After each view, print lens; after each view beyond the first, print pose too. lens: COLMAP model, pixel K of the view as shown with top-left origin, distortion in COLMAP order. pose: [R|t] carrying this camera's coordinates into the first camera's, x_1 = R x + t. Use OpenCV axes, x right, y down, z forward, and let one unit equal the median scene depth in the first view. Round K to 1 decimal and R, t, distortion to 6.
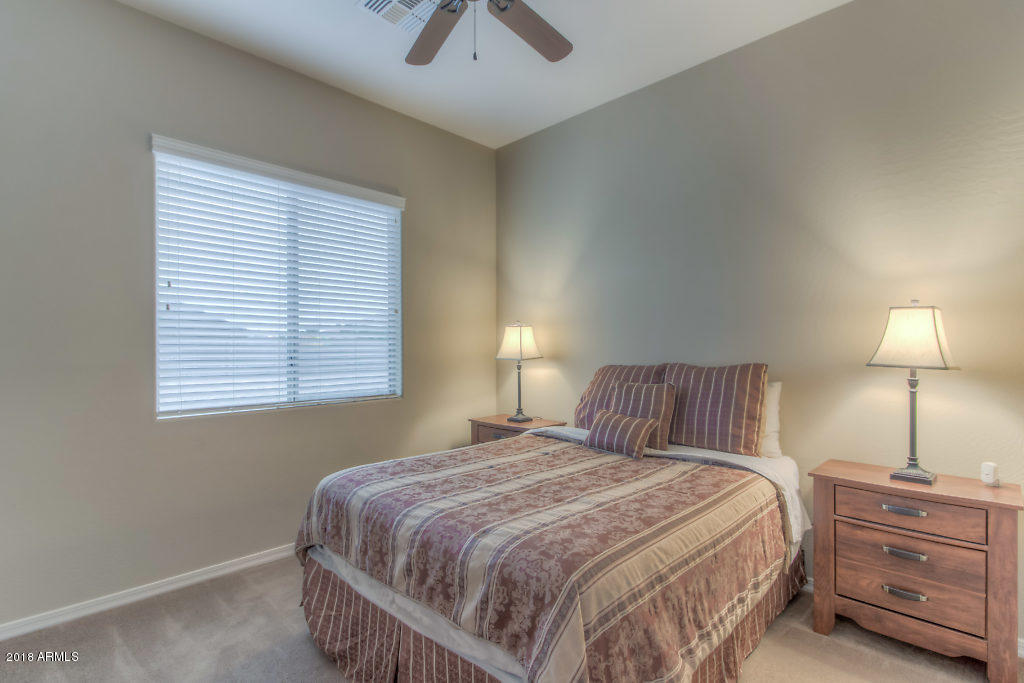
lens RADIAL K [[520.6, 0, 512.0], [0, 520.6, 341.5], [0, 0, 1]] dist [0.000606, 0.000119]
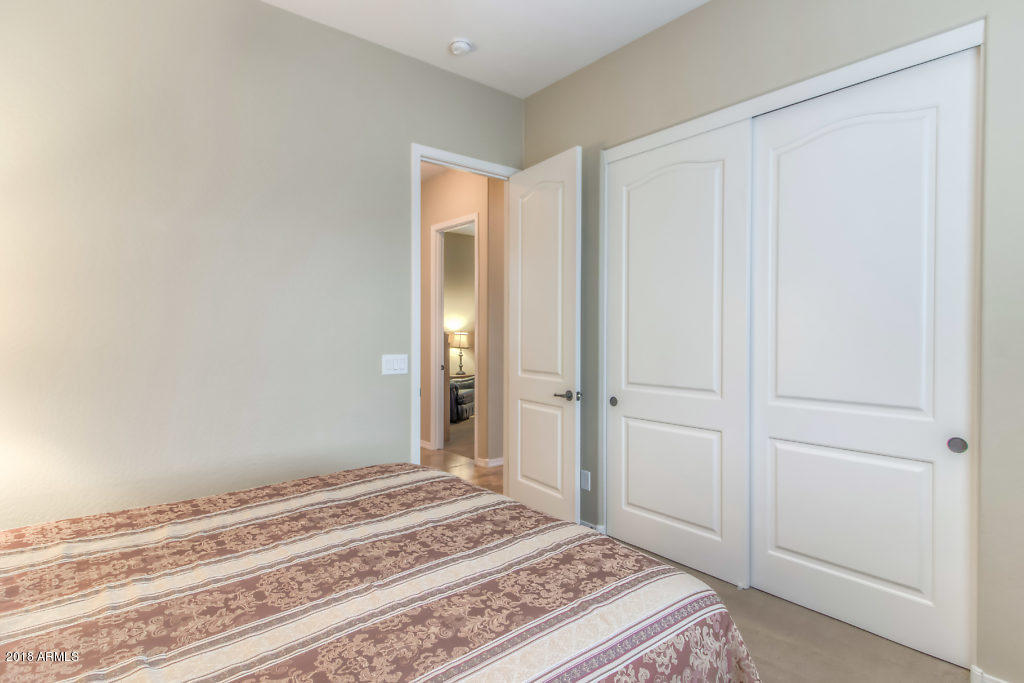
lens RADIAL K [[520.6, 0, 512.0], [0, 520.6, 341.5], [0, 0, 1]] dist [0.000606, 0.000119]
pose [[-0.993124, -0.000770, 0.117062, -0.006921], [0.000026, 0.999977, 0.006802, 0.017639], [-0.117065, 0.006759, -0.993101, 1.758597]]
